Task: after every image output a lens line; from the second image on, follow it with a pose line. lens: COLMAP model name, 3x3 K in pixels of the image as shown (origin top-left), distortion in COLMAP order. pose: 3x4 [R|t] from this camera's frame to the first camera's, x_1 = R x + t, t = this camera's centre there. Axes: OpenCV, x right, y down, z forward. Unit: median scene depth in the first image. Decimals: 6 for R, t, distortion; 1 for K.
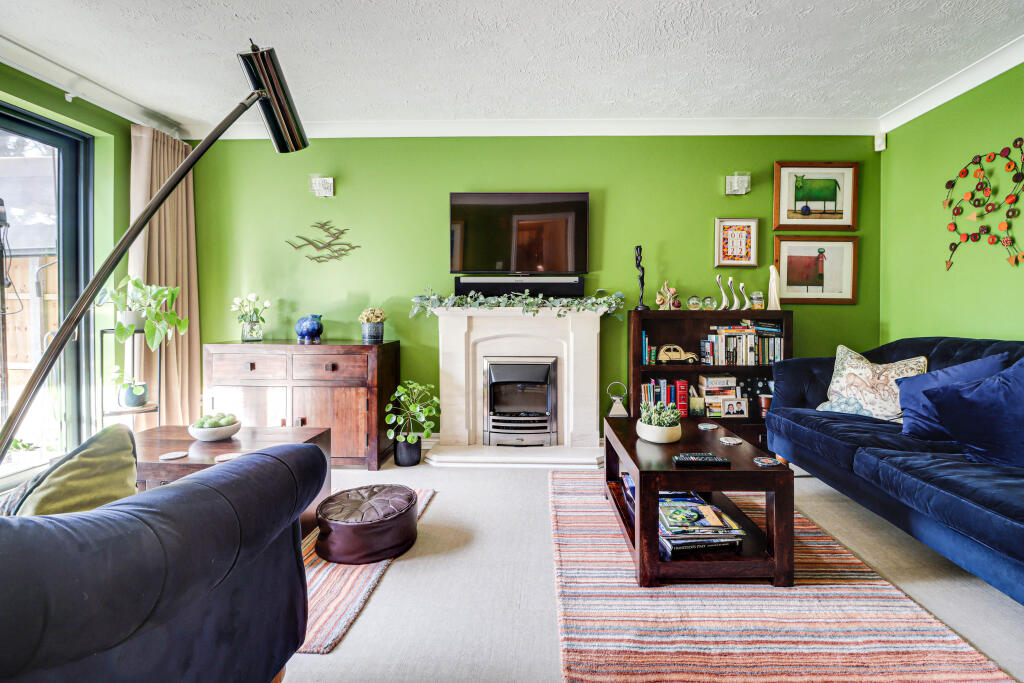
lens RADIAL K [[476.1, 0, 508.6], [0, 476.1, 322.5], [0, 0, 1]] dist [-0.011876, -0.000769]
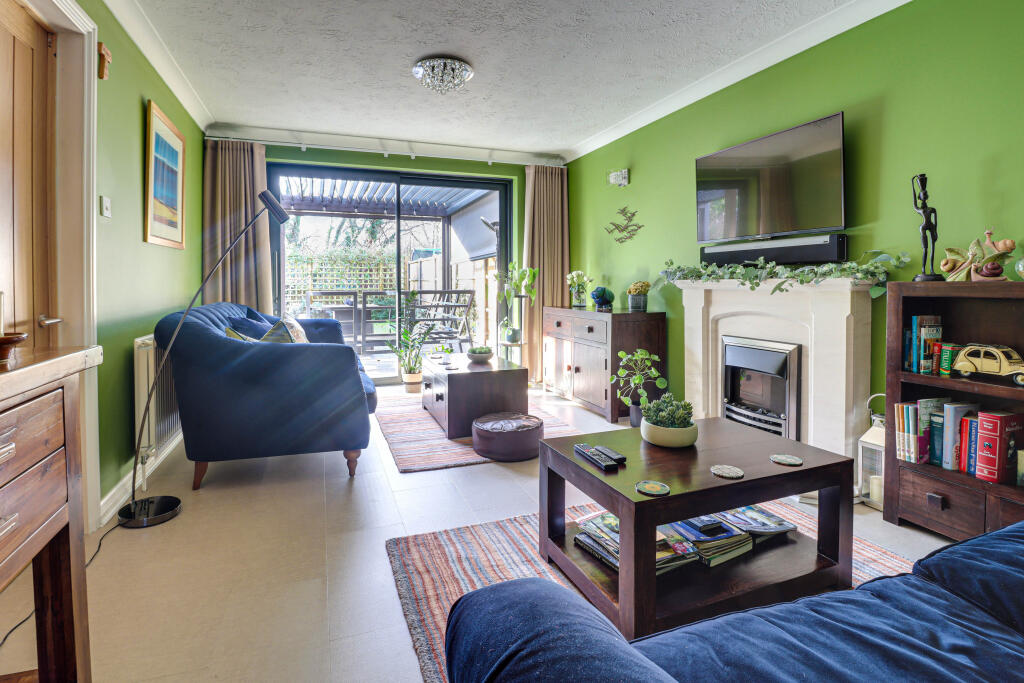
lens RADIAL K [[493.3, 0, 505.2], [0, 493.3, 298.0], [0, 0, 1]] dist [-0.000174, -0.000265]
pose [[0.384915, 0.024024, -0.922639, 0.646775], [-0.020757, 0.999634, 0.017369, -0.005095], [0.922719, 0.012466, 0.385273, 0.274083]]
